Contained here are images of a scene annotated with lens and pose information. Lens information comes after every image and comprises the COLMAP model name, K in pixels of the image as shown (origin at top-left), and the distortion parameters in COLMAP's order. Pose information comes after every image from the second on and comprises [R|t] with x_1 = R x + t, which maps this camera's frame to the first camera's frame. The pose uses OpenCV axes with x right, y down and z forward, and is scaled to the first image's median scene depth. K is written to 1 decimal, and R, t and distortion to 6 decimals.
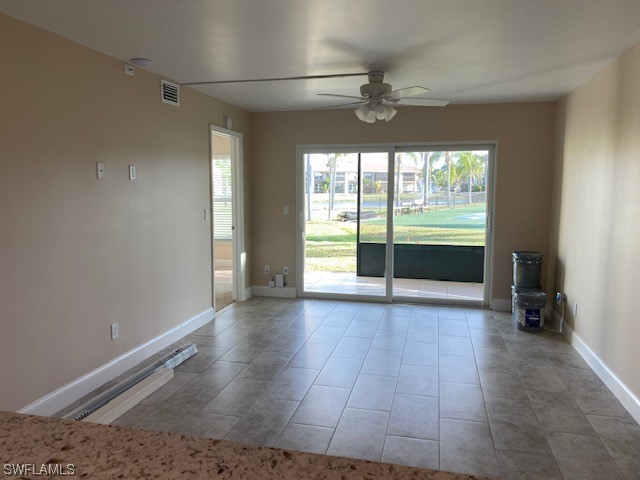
lens RADIAL K [[488.5, 0, 315.2], [0, 488.5, 237.7], [0, 0, 1]] dist [0.003169, -0.000612]
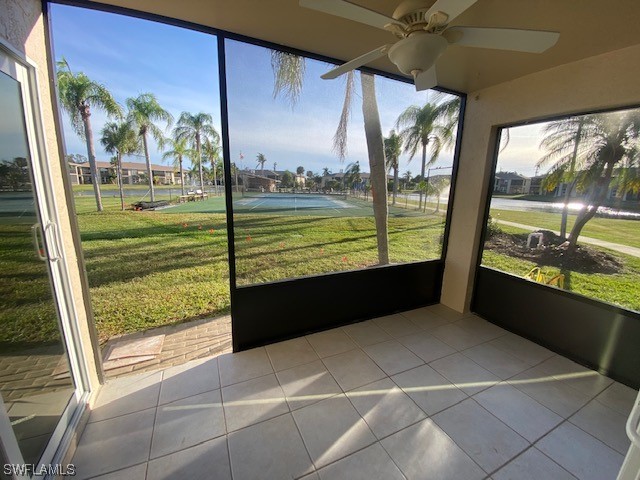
lens RADIAL K [[260.8, 0, 320.0], [0, 260.8, 240.0], [0, 0, 1]] dist [0.016850, -0.025486]
pose [[0.773822, -0.109402, 0.623883, -0.000281], [0.039181, 0.991352, 0.125243, -0.018012], [-0.632190, -0.072471, 0.771417, 0.211421]]
